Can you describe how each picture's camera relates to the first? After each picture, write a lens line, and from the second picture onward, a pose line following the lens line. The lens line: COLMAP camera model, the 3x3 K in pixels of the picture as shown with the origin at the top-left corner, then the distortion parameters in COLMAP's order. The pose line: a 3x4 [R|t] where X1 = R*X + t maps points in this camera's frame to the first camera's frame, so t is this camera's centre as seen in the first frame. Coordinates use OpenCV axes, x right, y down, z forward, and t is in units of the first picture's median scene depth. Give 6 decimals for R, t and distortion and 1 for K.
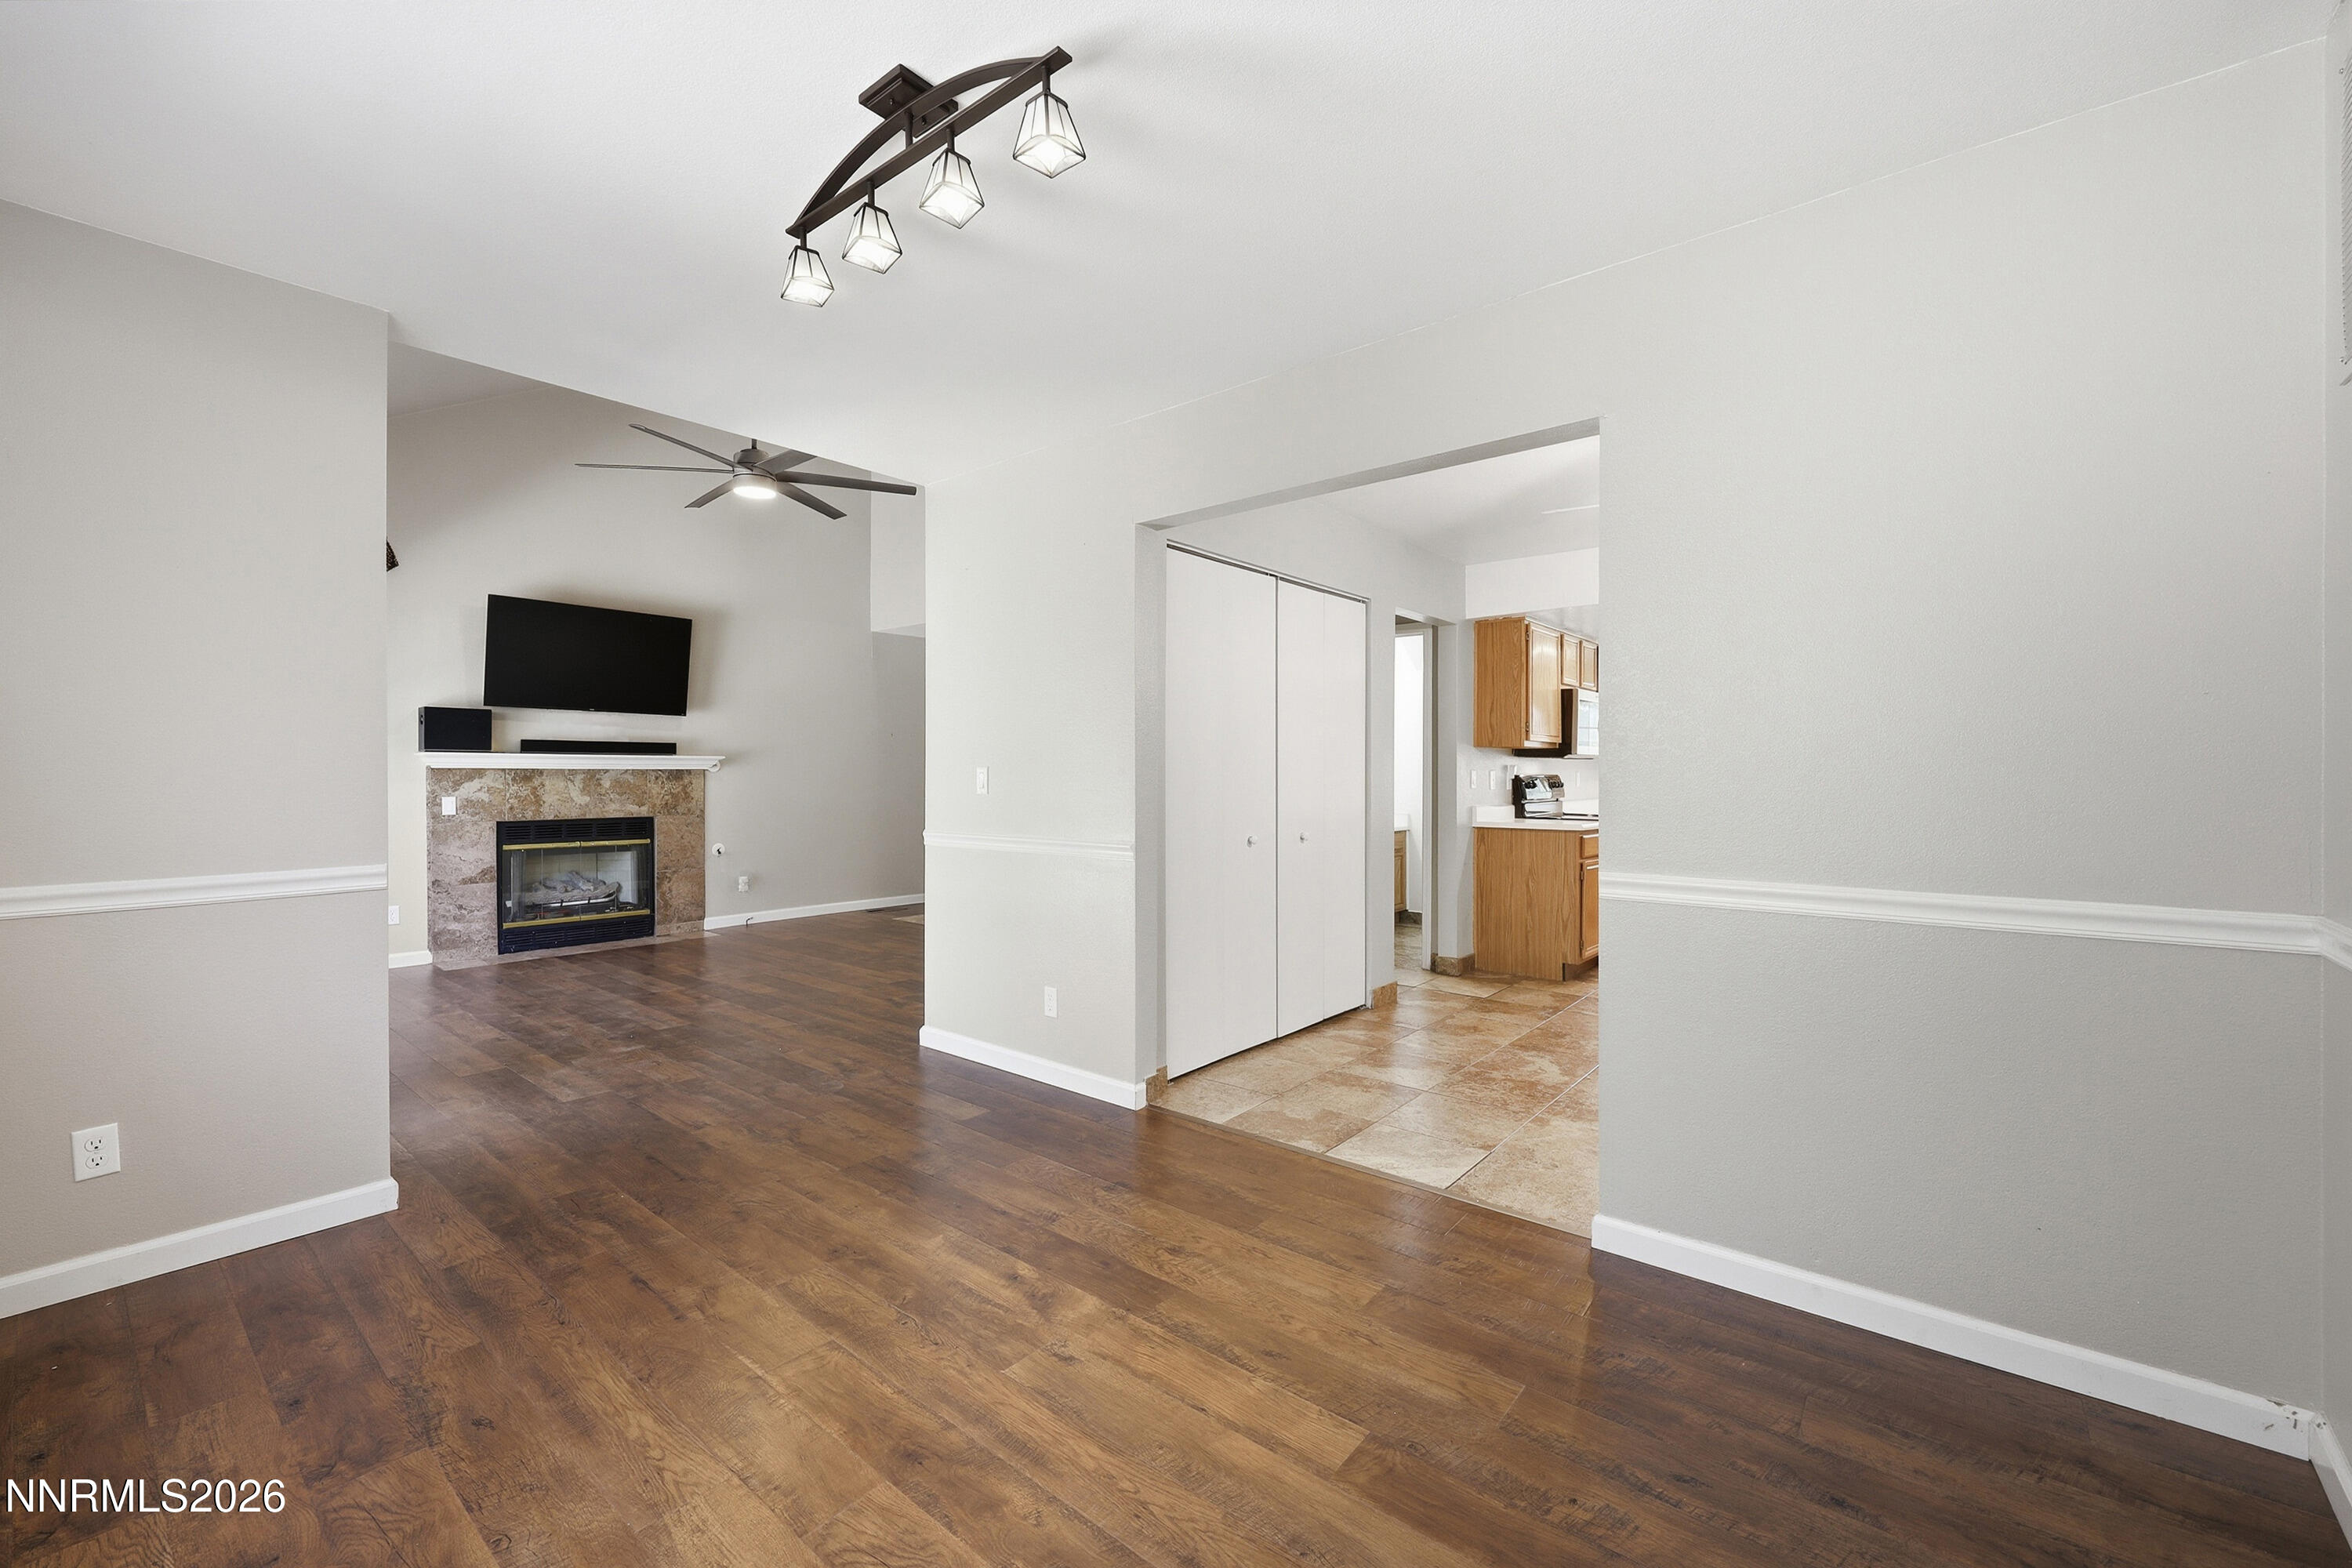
lens RADIAL K [[945.5, 0, 1180.7], [0, 945.5, 778.7], [0, 0, 1]] dist [0.003834, -0.001232]
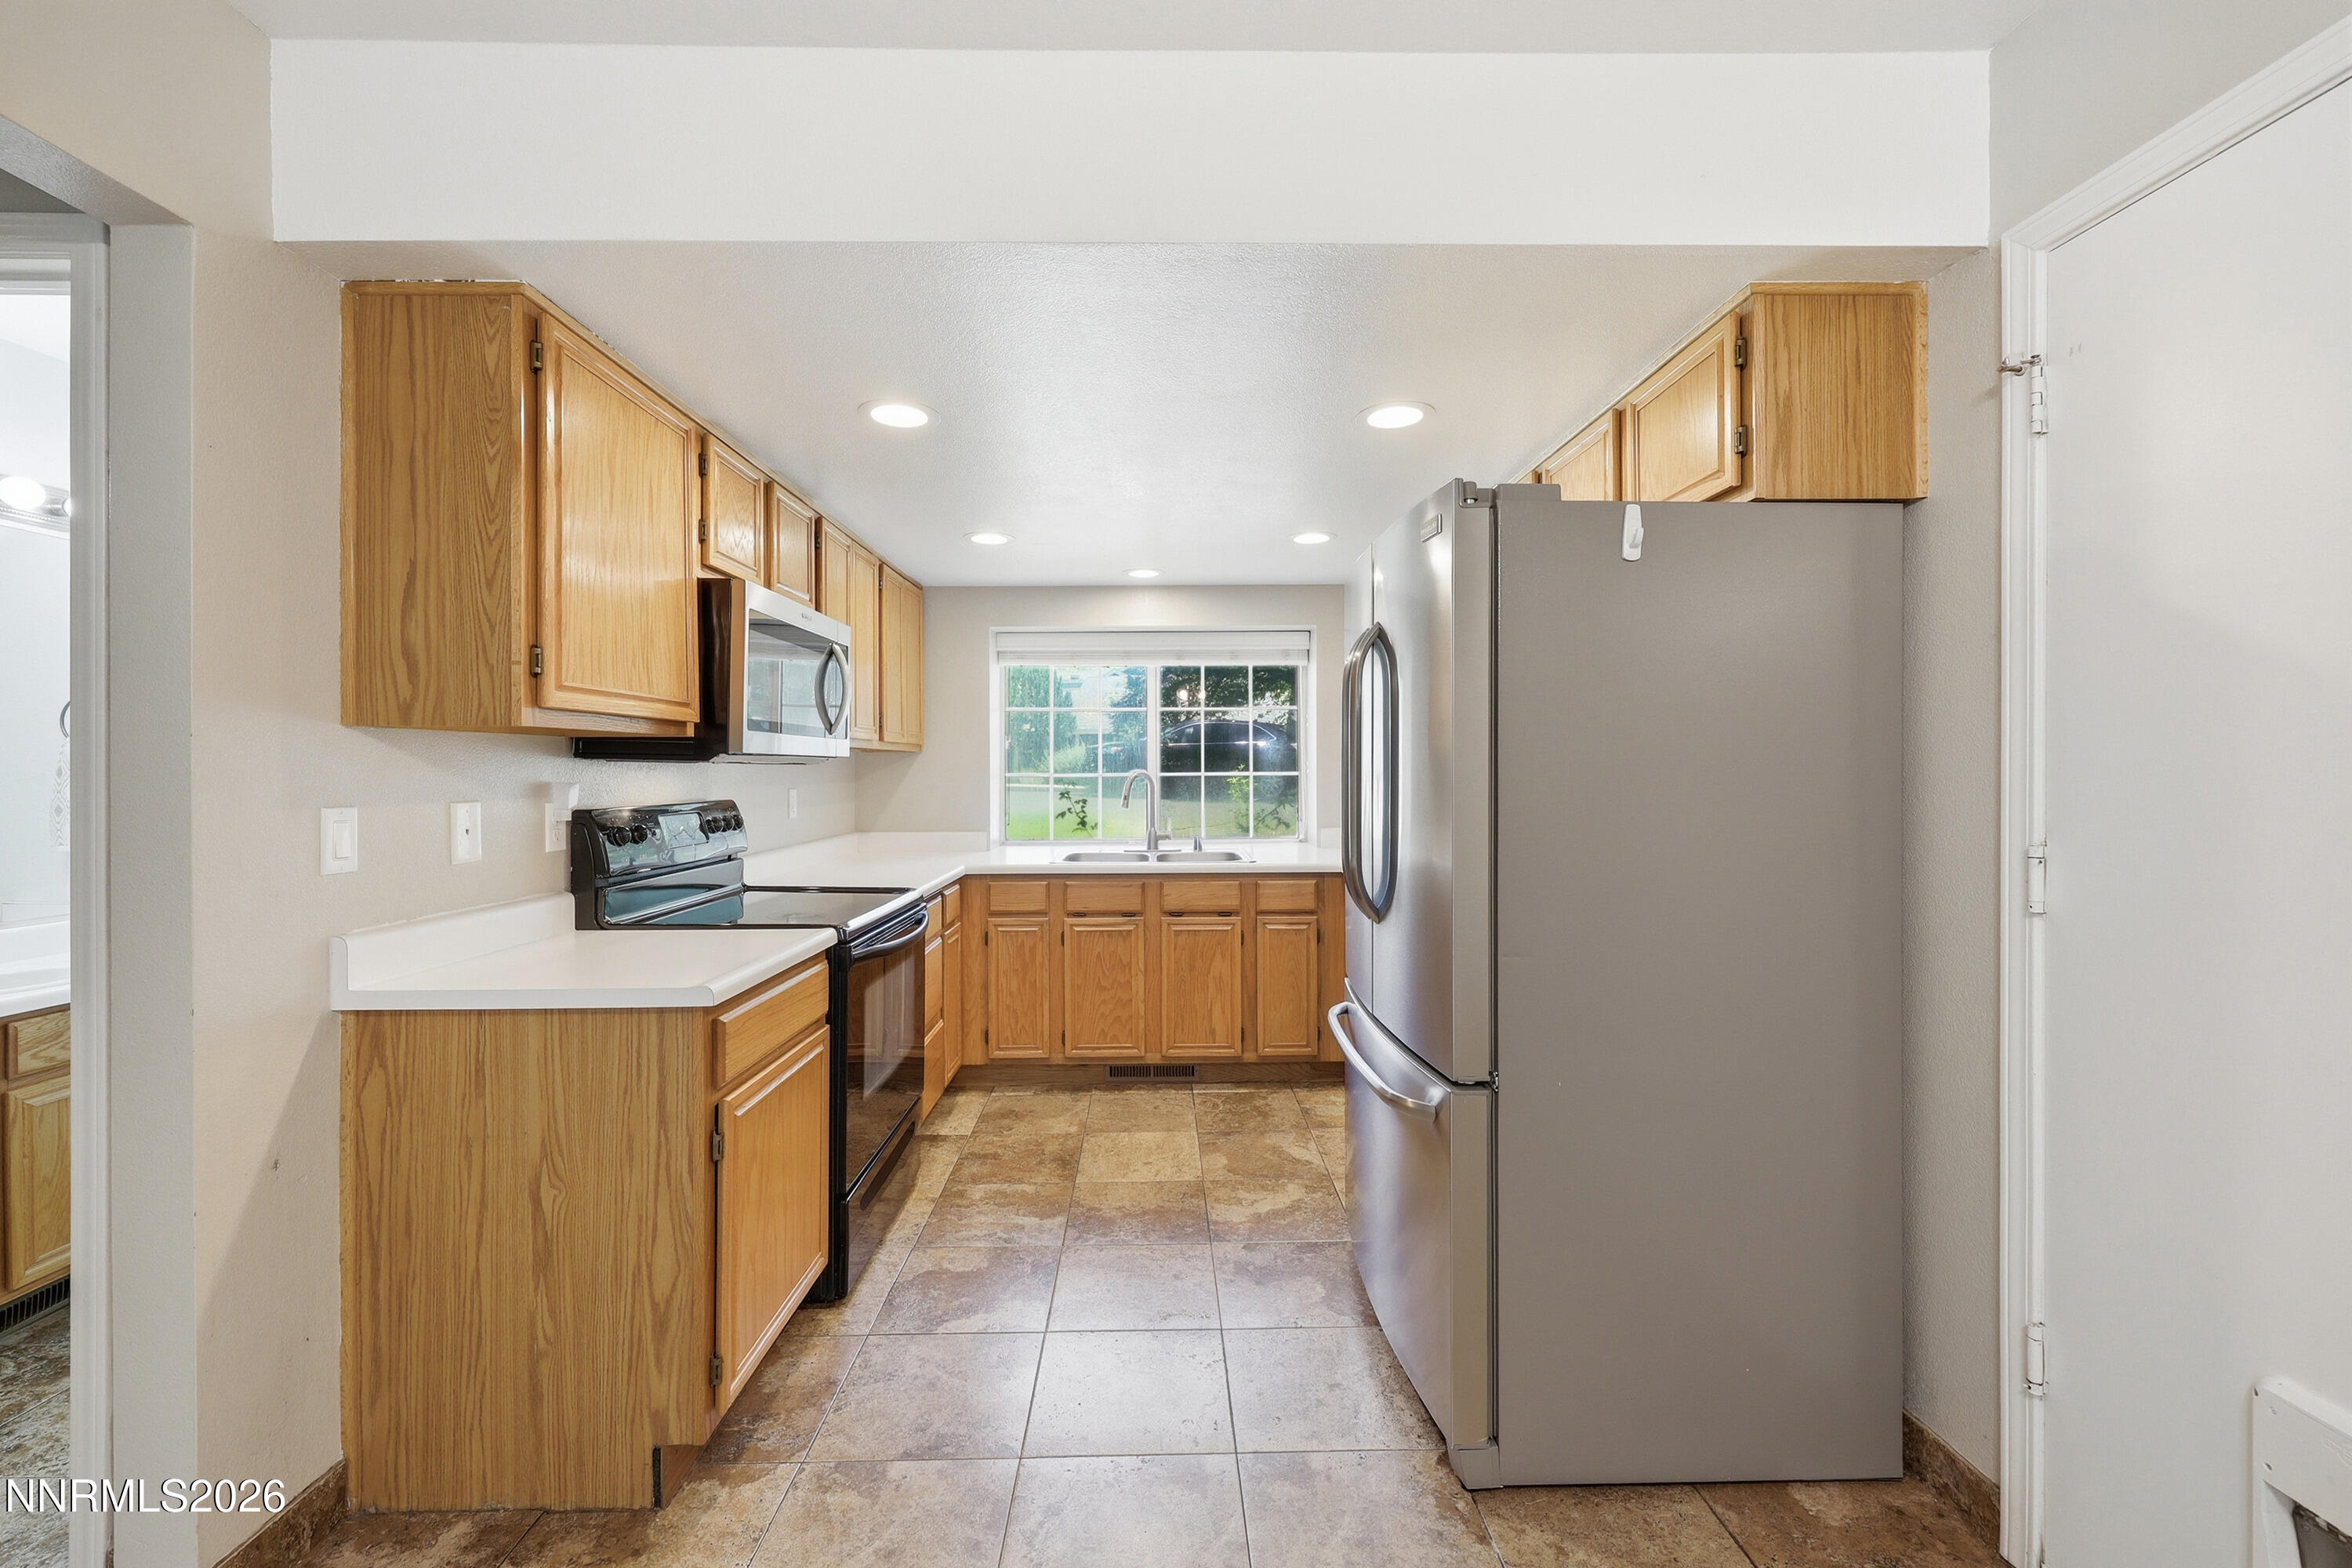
lens RADIAL K [[945.5, 0, 1178.9], [0, 945.5, 765.5], [0, 0, 1]] dist [0.003834, -0.001232]
pose [[0.756970, -0.003573, 0.653440, 0.516830], [0.010602, 0.999921, -0.006815, -0.027752], [-0.653364, 0.012087, 0.756948, 1.021377]]
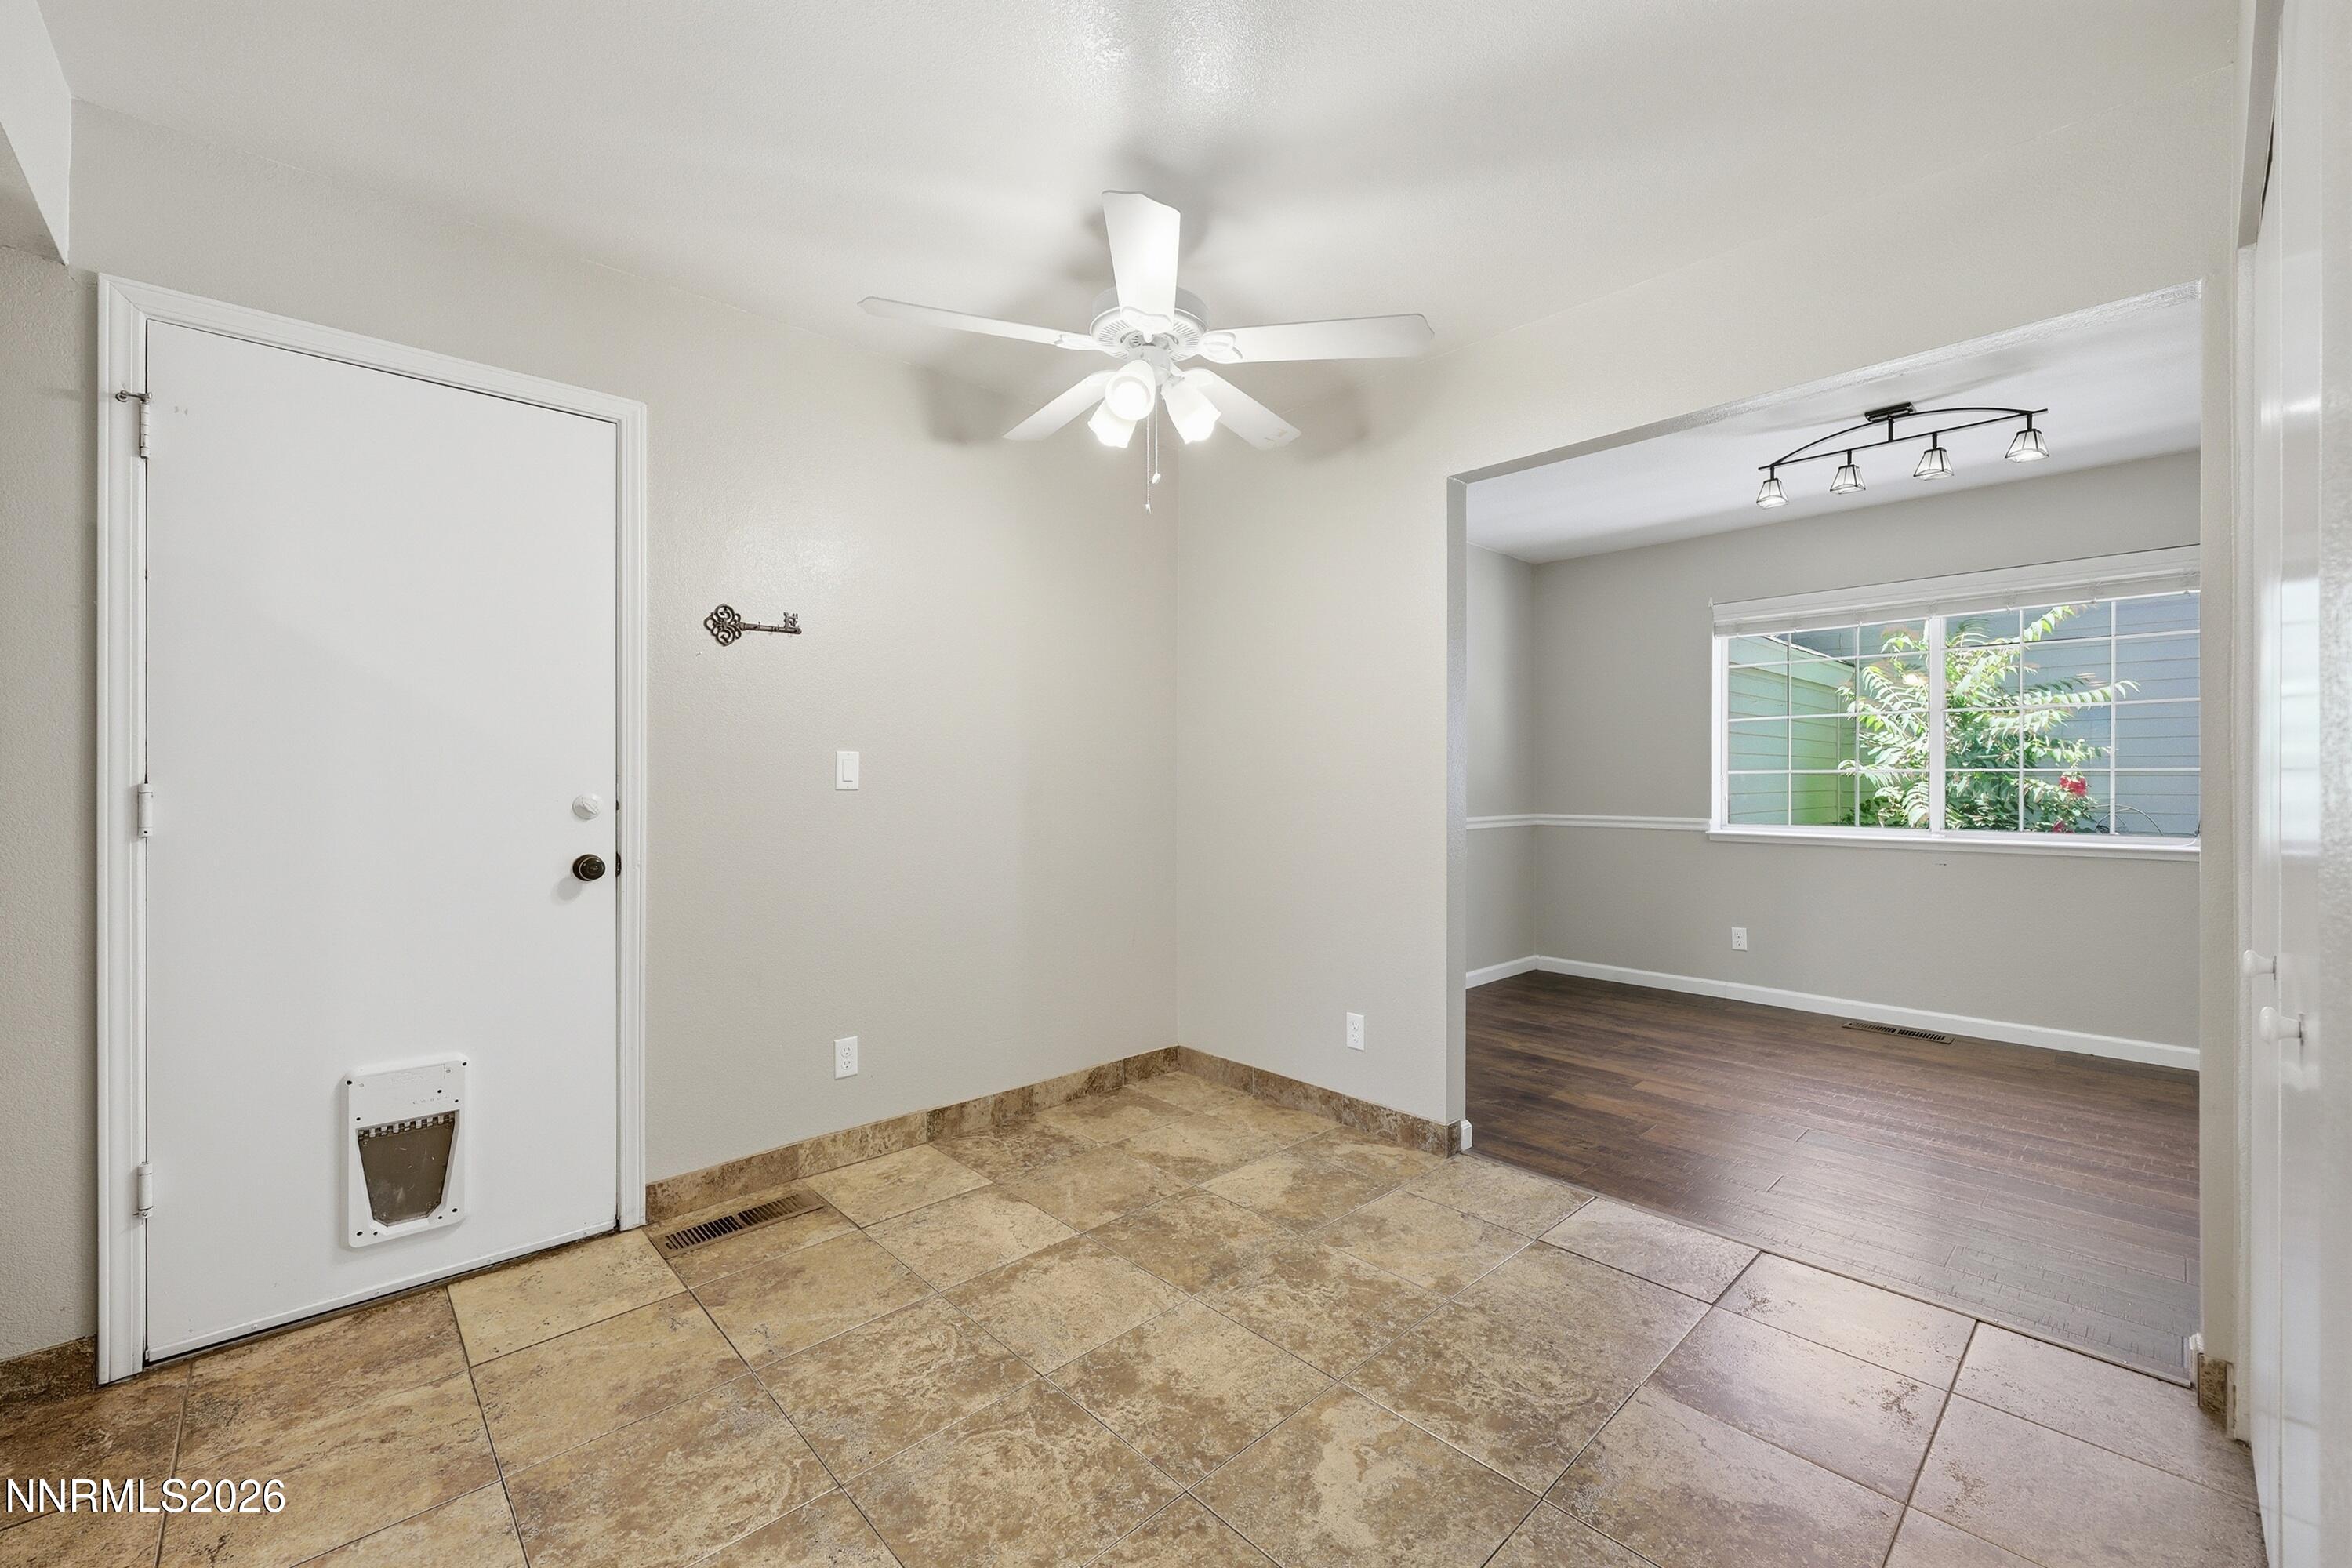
lens RADIAL K [[945.5, 0, 1175.9], [0, 945.5, 775.6], [0, 0, 1]] dist [0.003834, -0.001232]
pose [[-0.991009, -0.002049, 0.133782, 0.440463], [-0.001370, 0.999986, 0.005162, 0.000948], [-0.133790, 0.004933, -0.990997, 1.538951]]
